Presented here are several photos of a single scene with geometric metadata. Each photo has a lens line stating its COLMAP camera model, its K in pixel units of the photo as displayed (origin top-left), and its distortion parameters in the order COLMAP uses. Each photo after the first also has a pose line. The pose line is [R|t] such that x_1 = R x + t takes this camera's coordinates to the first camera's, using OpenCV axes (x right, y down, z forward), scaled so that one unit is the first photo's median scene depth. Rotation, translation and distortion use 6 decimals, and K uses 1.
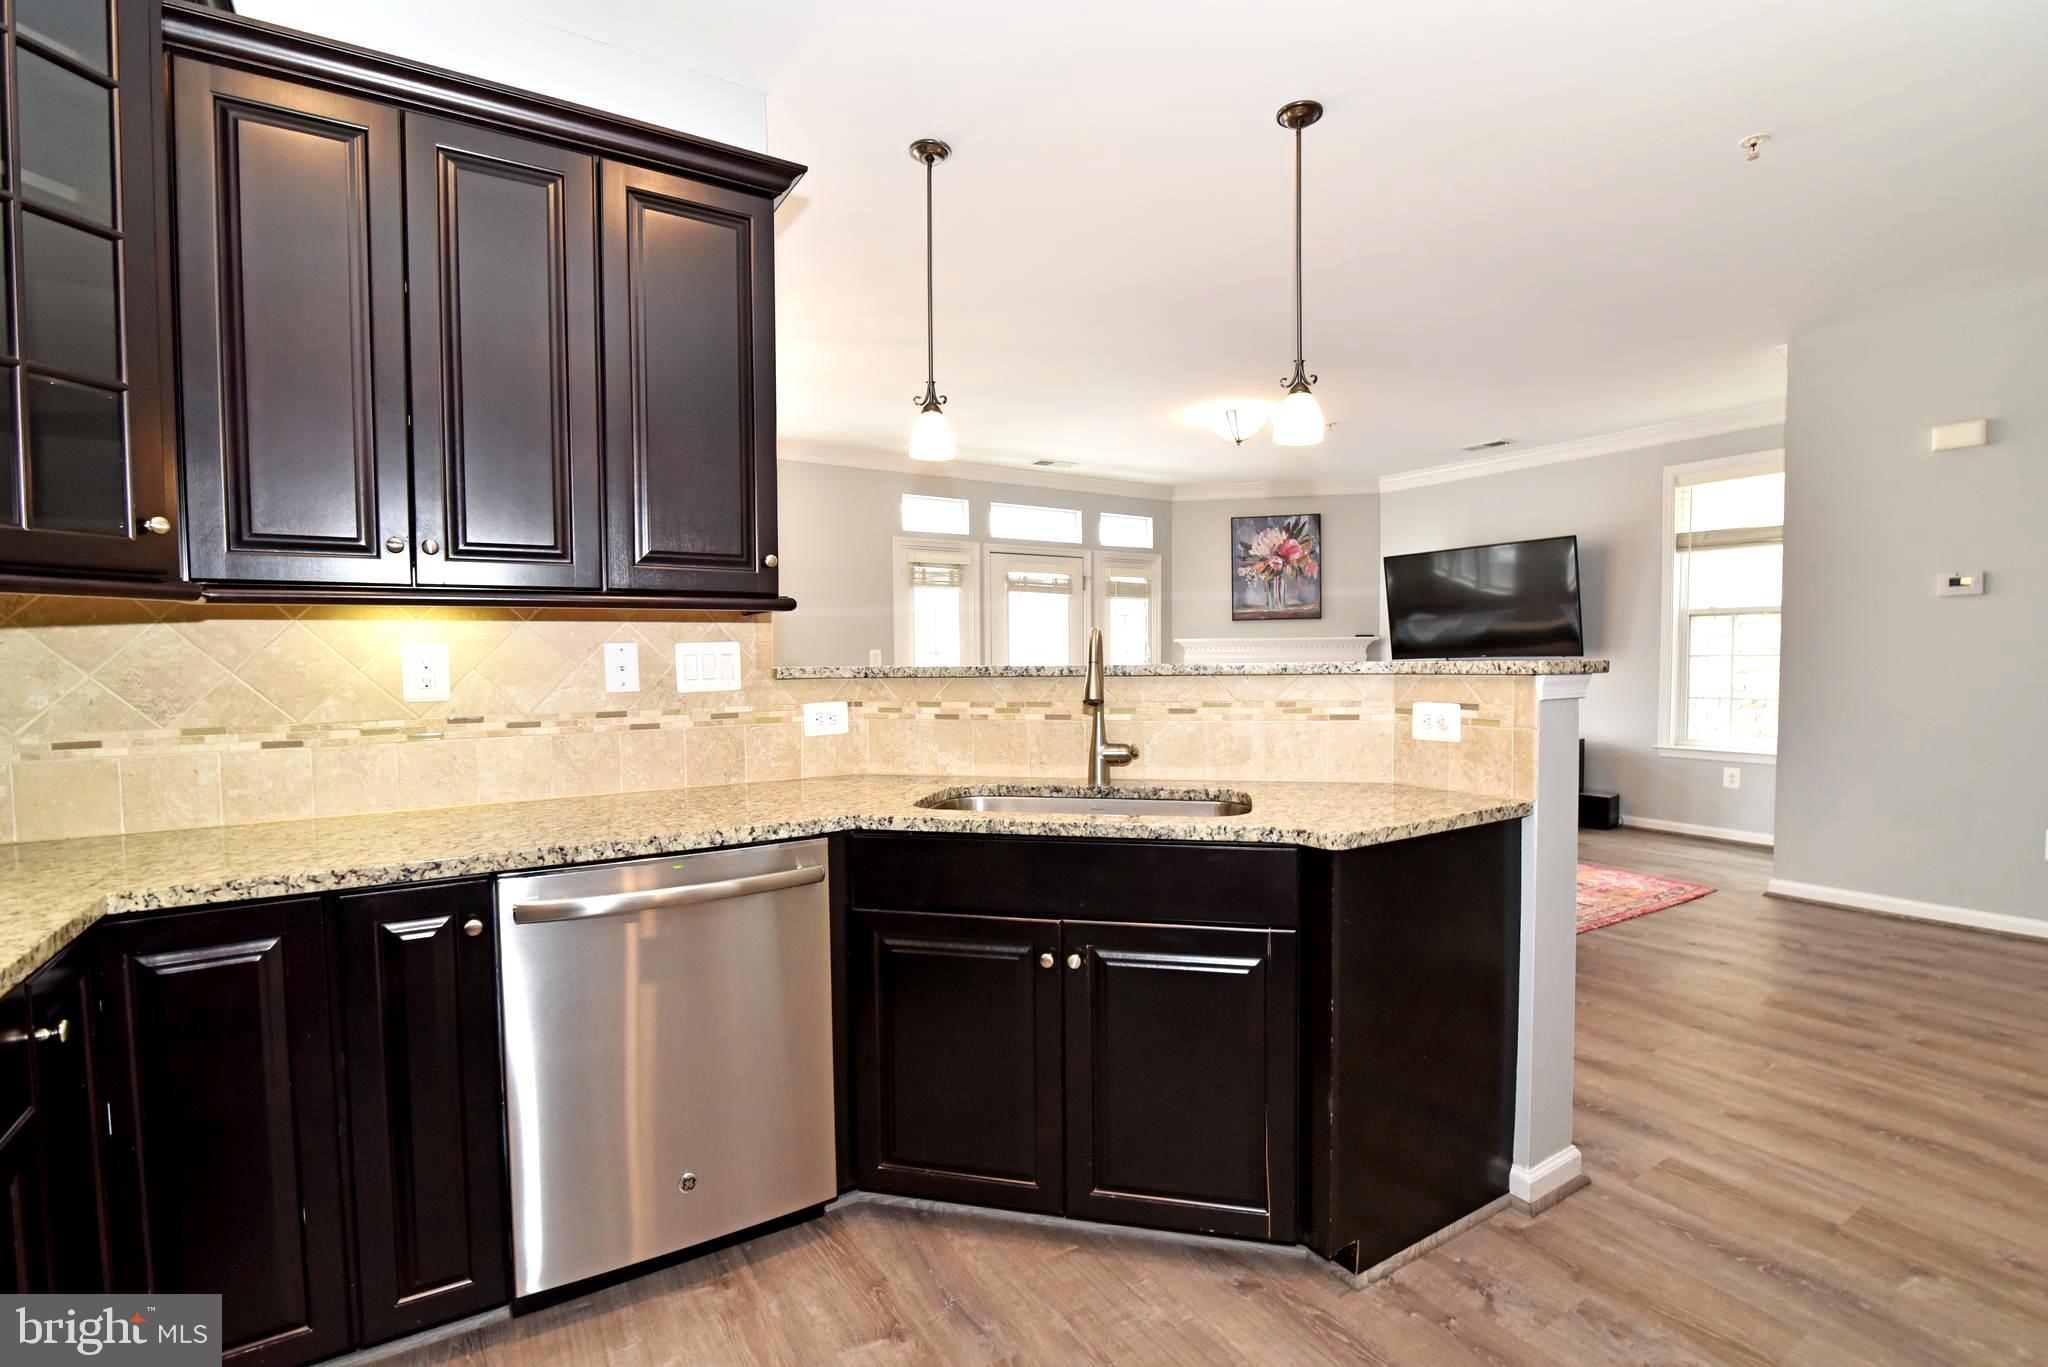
lens RADIAL K [[935.6, 0, 1024.0], [0, 935.6, 690.2], [0, 0, 1]] dist [-0.022435, 0.002864]
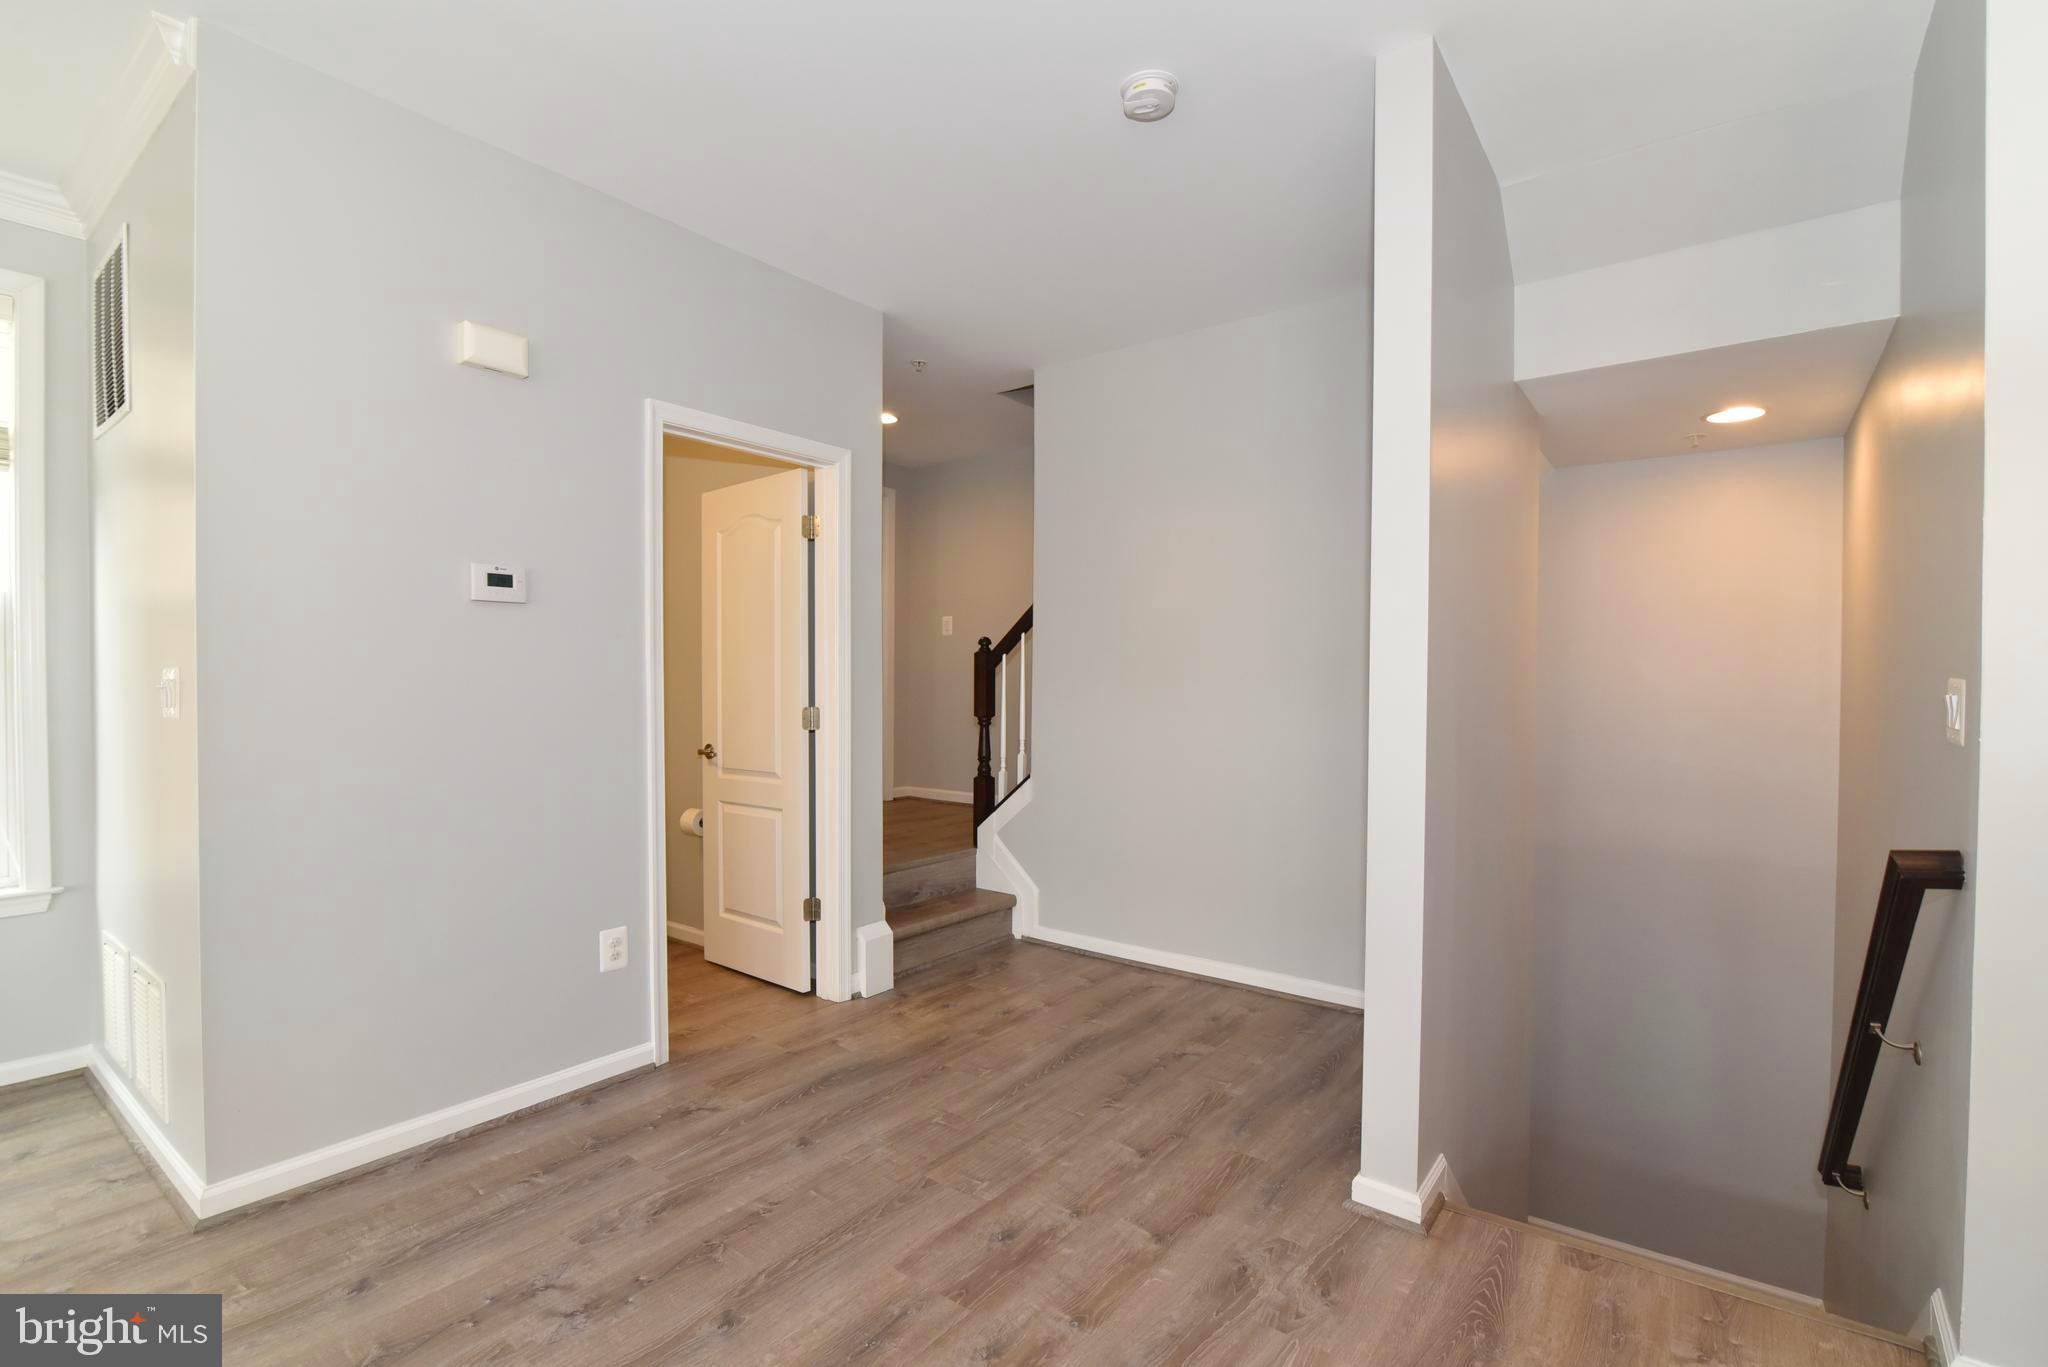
lens RADIAL K [[935.6, 0, 1019.4], [0, 935.6, 693.7], [0, 0, 1]] dist [-0.022435, 0.002864]
pose [[-0.348609, -0.008548, 0.937229, 0.185965], [0.031981, 0.999268, 0.021009, -0.026621], [-0.936722, 0.037297, -0.348081, 0.573694]]
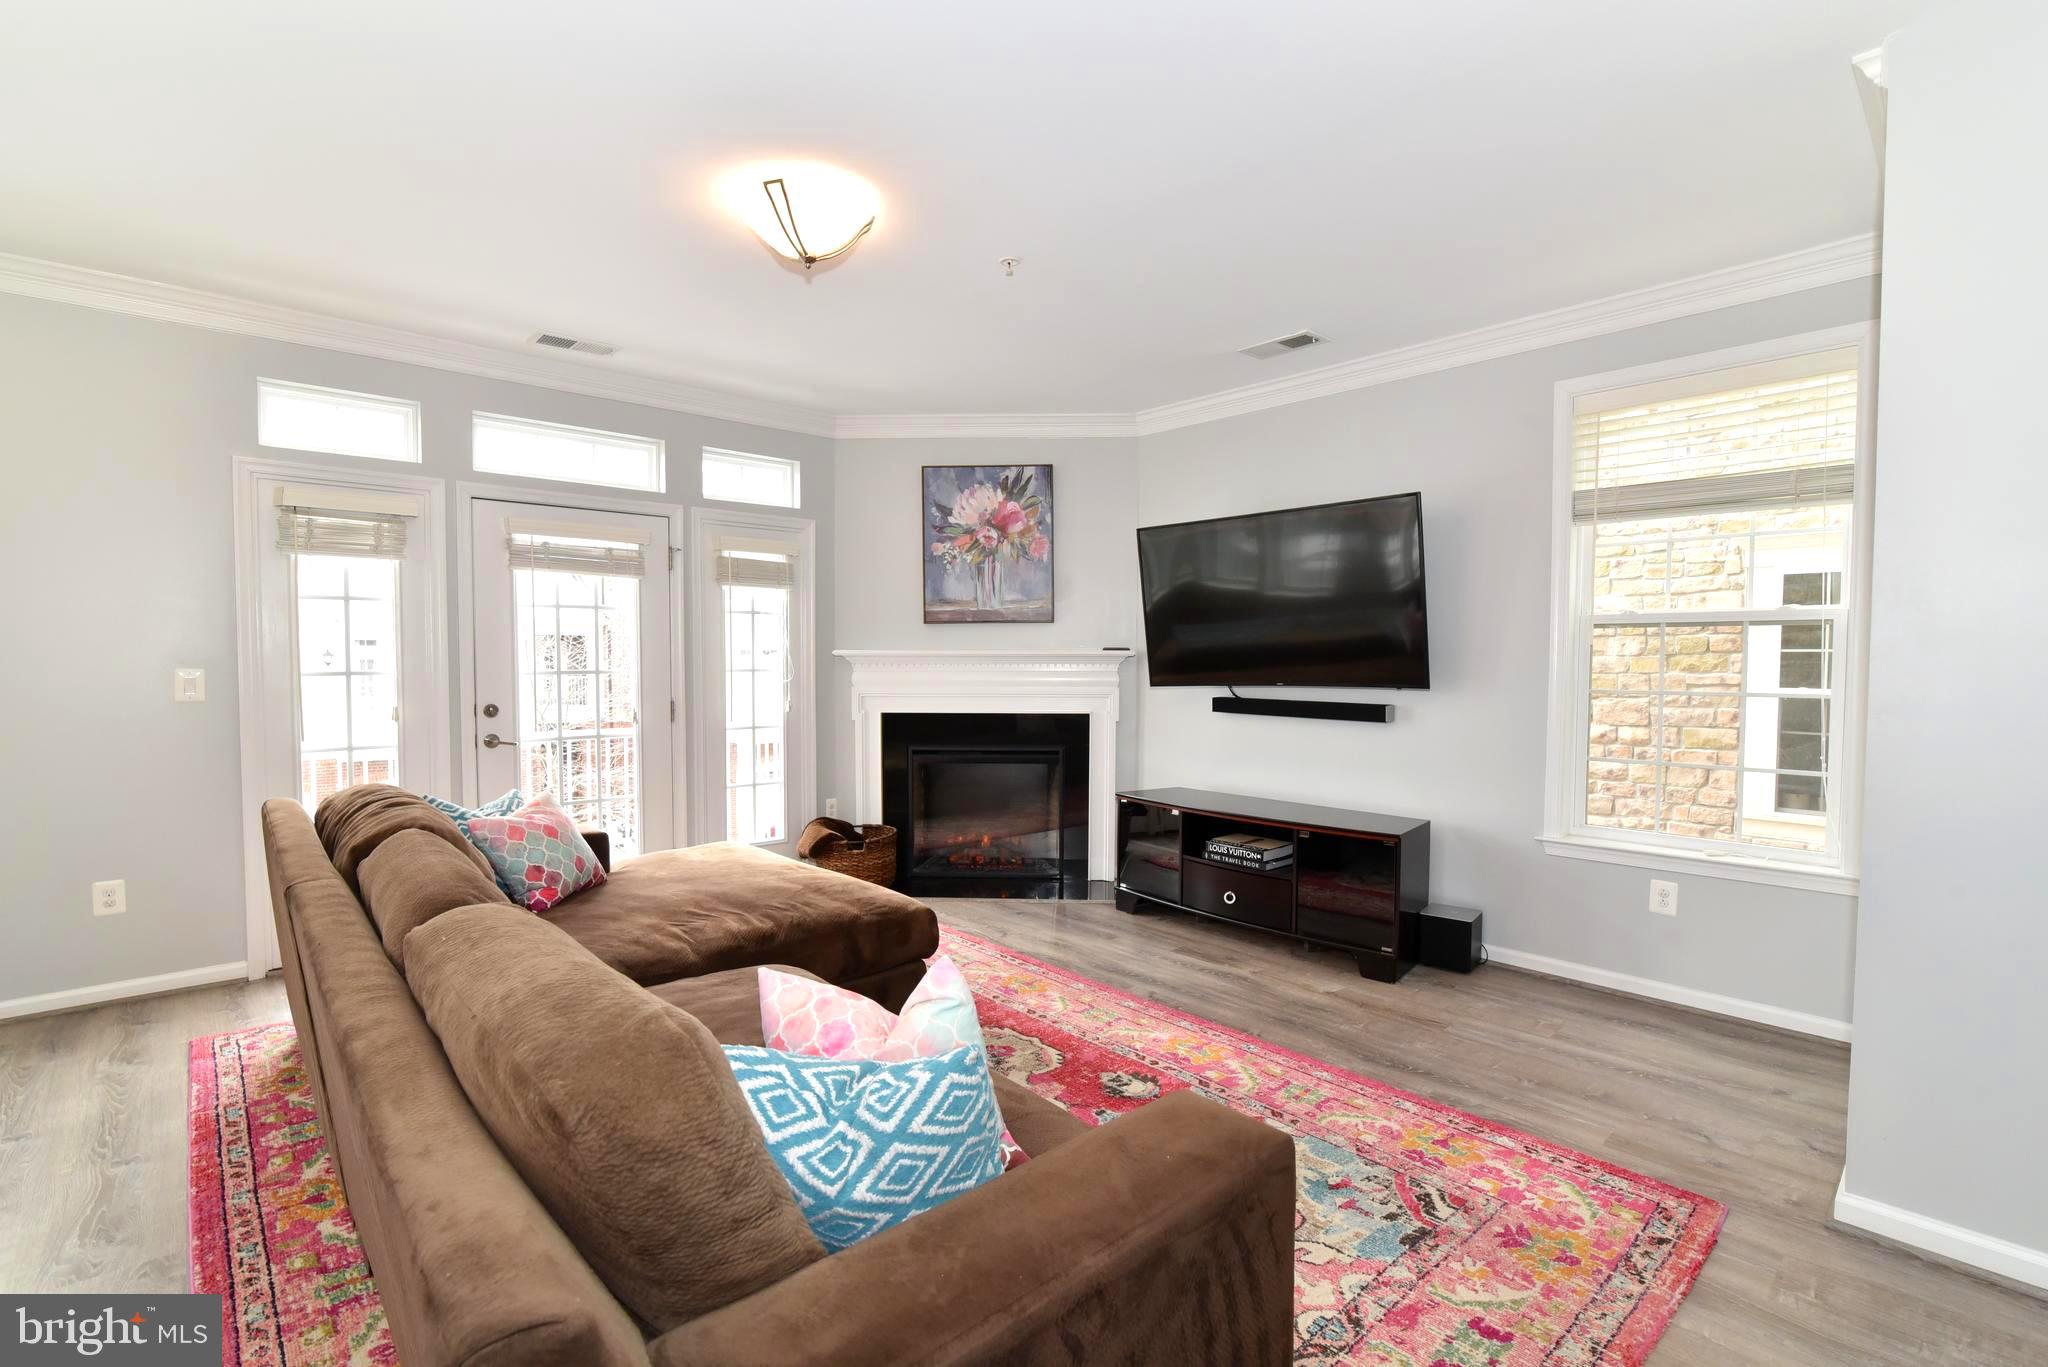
lens RADIAL K [[935.6, 0, 1025.5], [0, 935.6, 689.6], [0, 0, 1]] dist [-0.022435, 0.002864]
pose [[0.983984, 0.003454, 0.178222, 0.237608], [-0.003235, 0.999994, -0.001516, -0.036198], [-0.178226, 0.000915, 0.983989, 0.458024]]
